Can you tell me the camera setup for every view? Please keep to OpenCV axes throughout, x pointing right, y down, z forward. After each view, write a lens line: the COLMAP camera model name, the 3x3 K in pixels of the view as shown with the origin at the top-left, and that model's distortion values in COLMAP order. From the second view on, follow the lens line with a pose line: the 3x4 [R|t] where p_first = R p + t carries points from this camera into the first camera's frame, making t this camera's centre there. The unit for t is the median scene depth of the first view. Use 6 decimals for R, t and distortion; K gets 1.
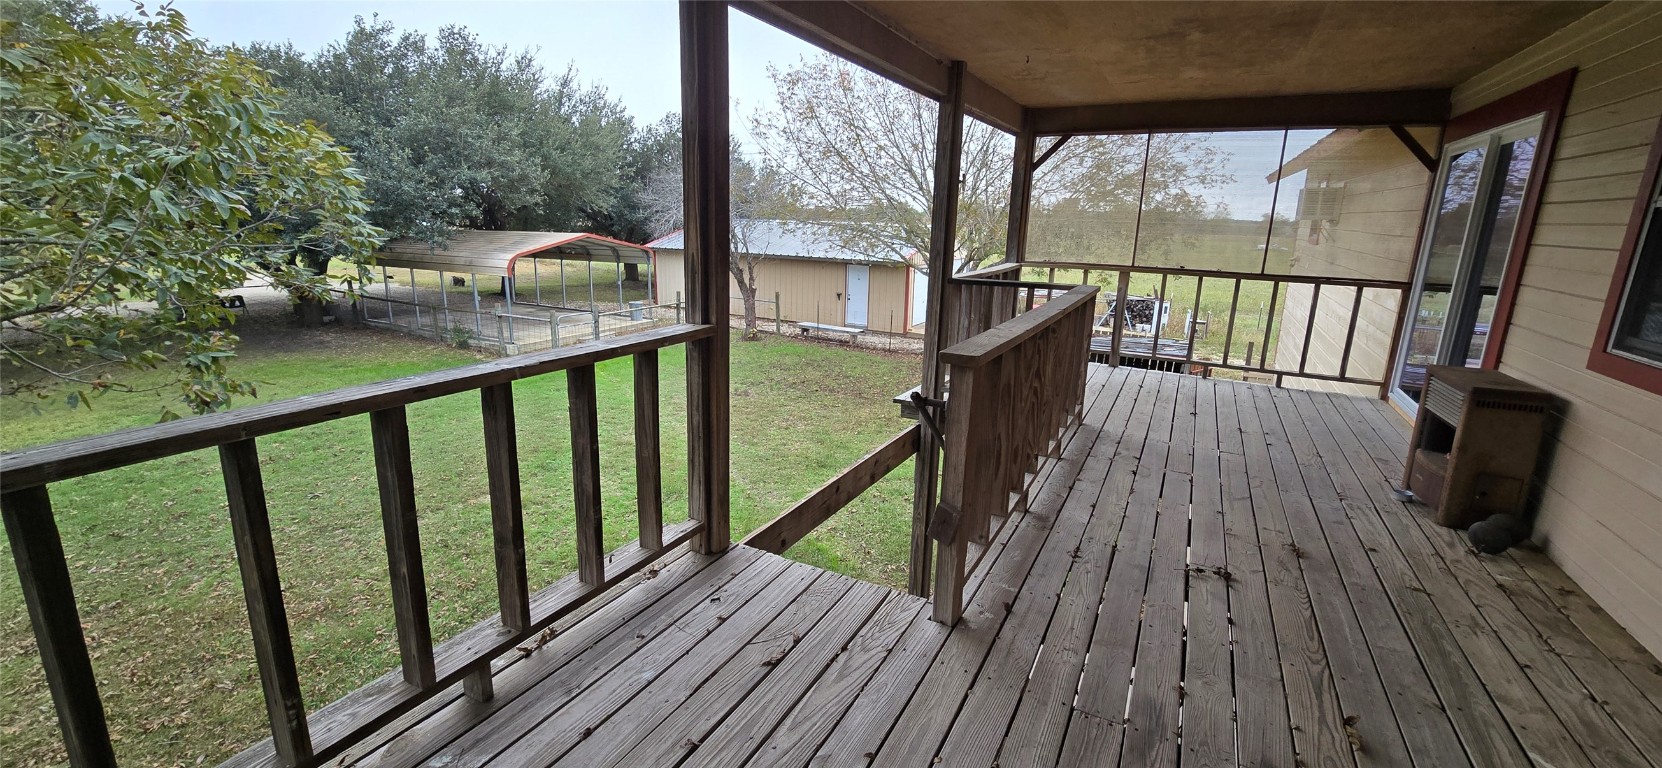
lens RADIAL K [[657.2, 0, 804.2], [0, 657.2, 374.7], [0, 0, 1]] dist [-0.003022, -0.000205]
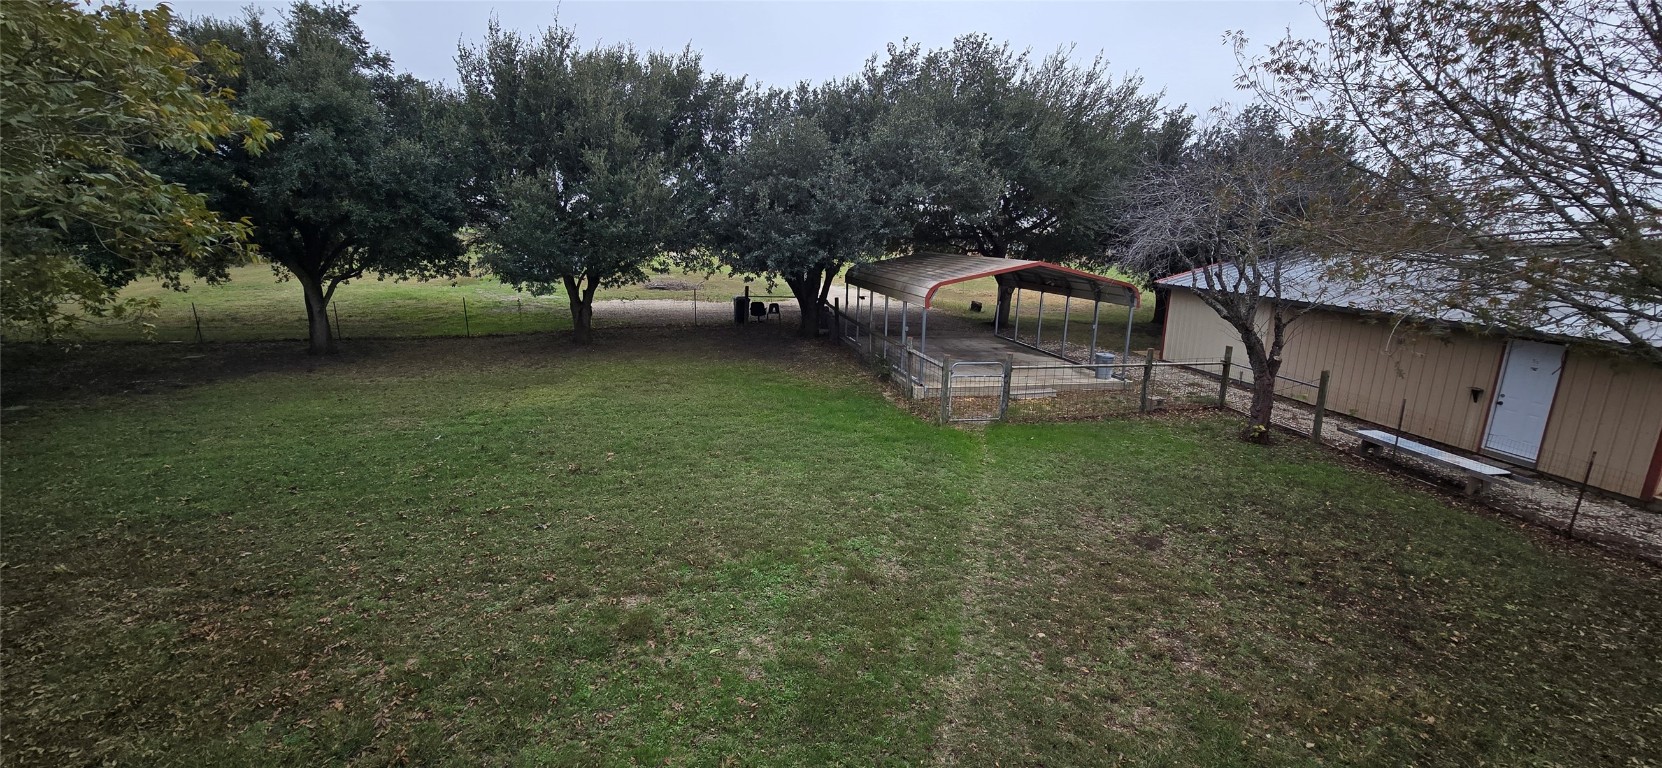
lens RADIAL K [[661.7, 0, 842.4], [0, 661.7, 377.7], [0, 0, 1]] dist [-0.002131, -0.000174]
pose [[0.690537, 0.158356, -0.705749, 0.097759], [-0.185311, 0.981906, 0.039003, -0.076761], [0.699155, 0.103849, 0.707388, 0.341276]]
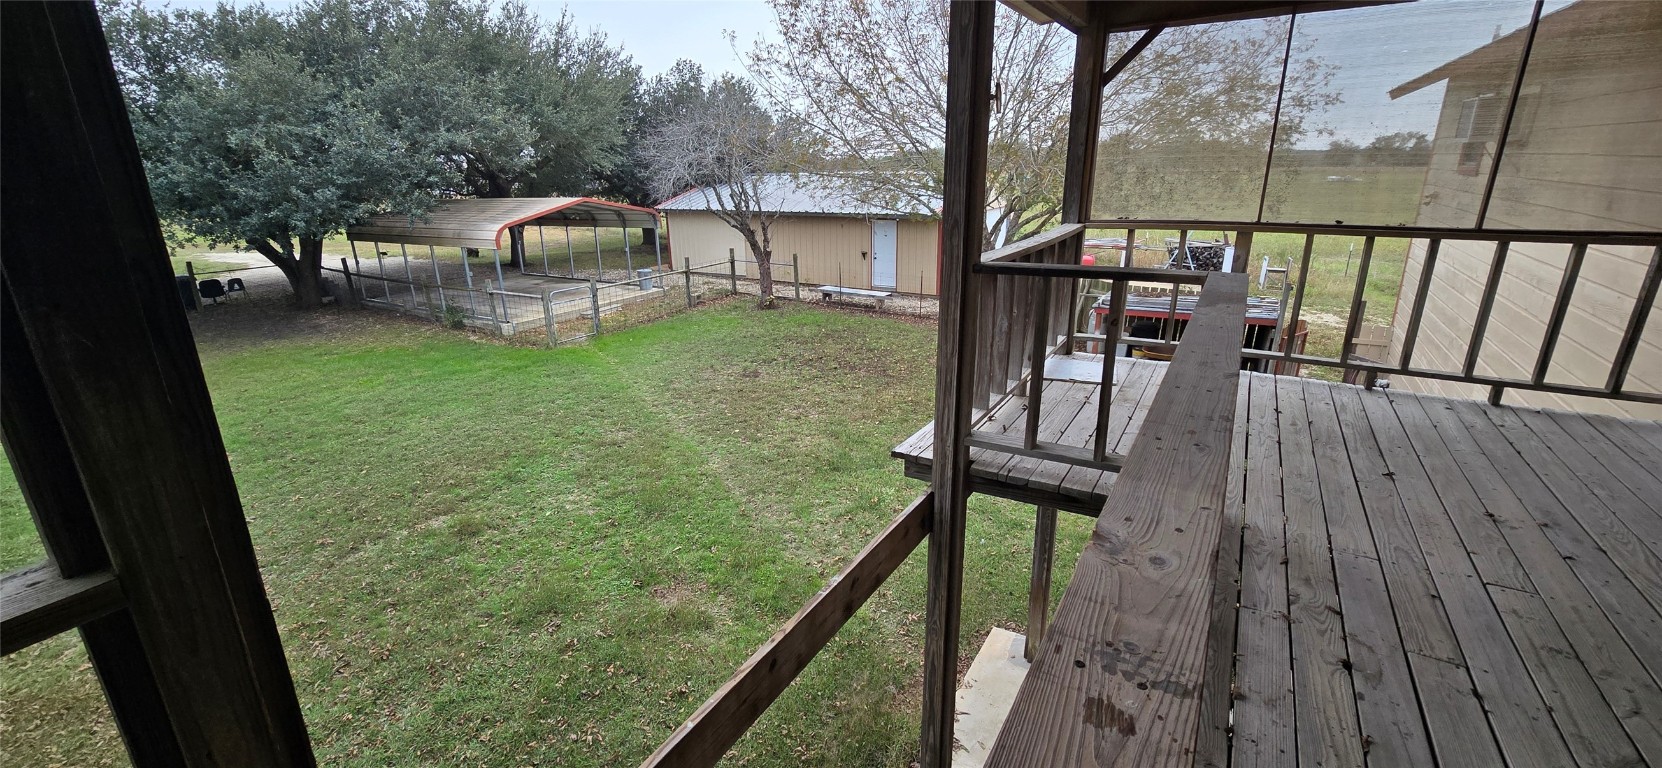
lens RADIAL K [[657.2, 0, 804.2], [0, 657.2, 374.7], [0, 0, 1]] dist [-0.003022, -0.000205]
pose [[0.997808, -0.026668, -0.060571, 0.027504], [0.030783, 0.997207, 0.068045, -0.025667], [0.058588, -0.069761, 0.995842, 0.107620]]
